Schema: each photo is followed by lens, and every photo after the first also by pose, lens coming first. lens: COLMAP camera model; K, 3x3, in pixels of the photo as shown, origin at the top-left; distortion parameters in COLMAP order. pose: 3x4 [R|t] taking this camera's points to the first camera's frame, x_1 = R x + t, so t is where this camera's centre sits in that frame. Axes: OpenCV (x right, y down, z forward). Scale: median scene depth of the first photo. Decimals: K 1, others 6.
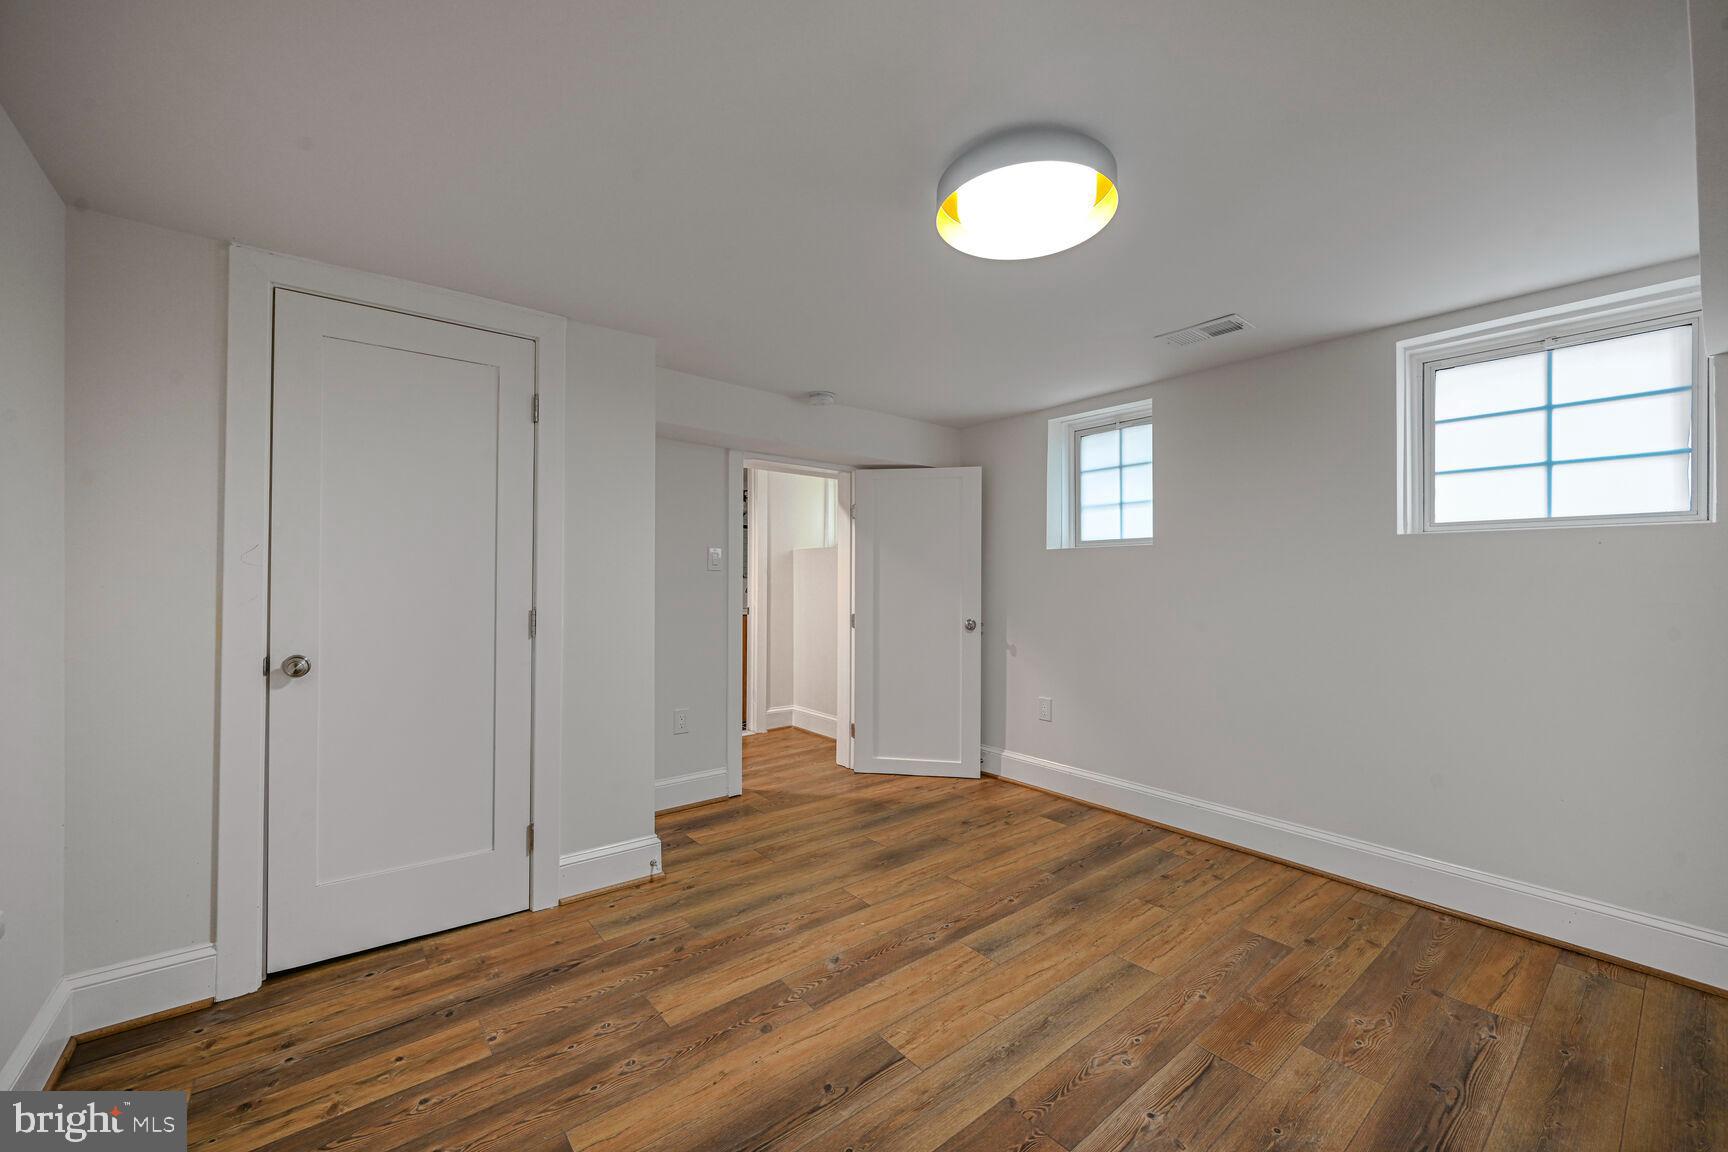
lens RADIAL K [[685.0, 0, 866.0], [0, 685.0, 574.5], [0, 0, 1]] dist [-0.001155, -0.000026]
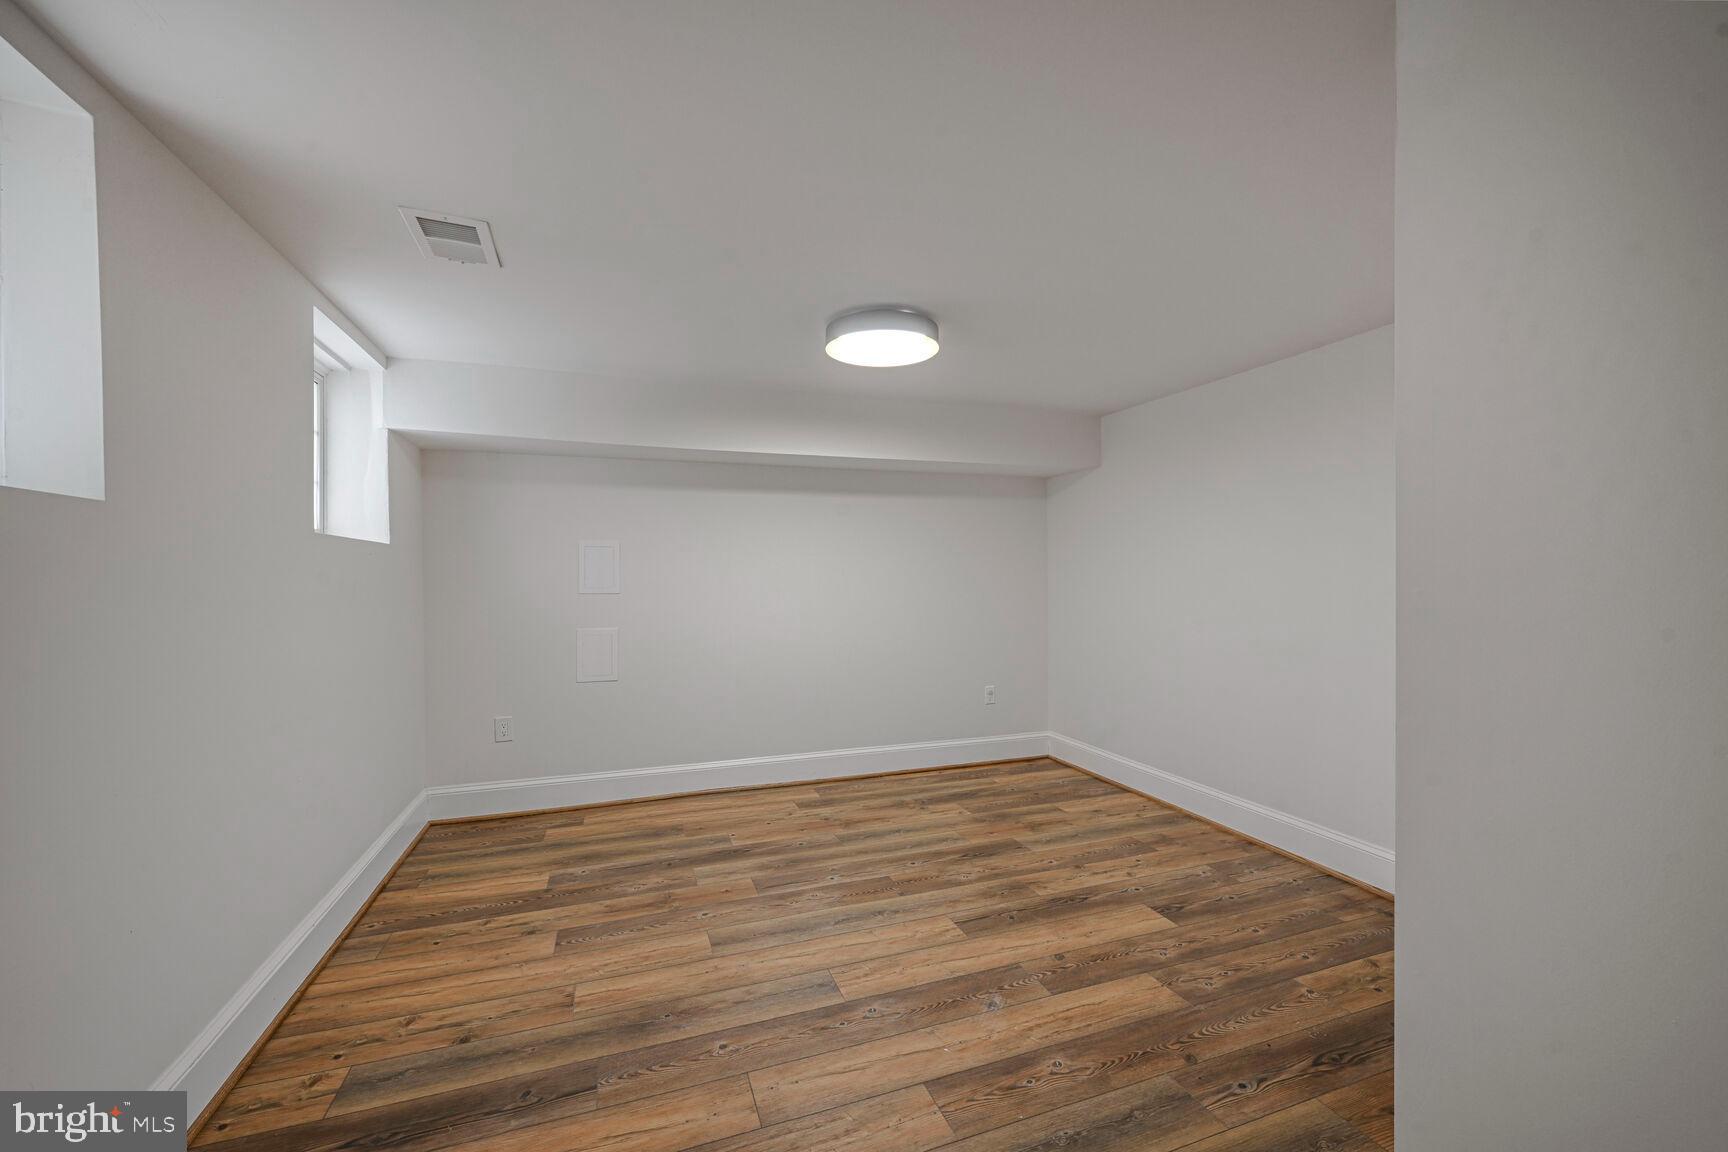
lens RADIAL K [[685.0, 0, 863.9], [0, 685.0, 578.5], [0, 0, 1]] dist [-0.001155, -0.000026]
pose [[-0.946512, 0.000801, 0.322669, -0.180466], [0.000026, 0.999997, -0.002407, -0.000220], [-0.322670, -0.002269, -0.946509, 1.945623]]
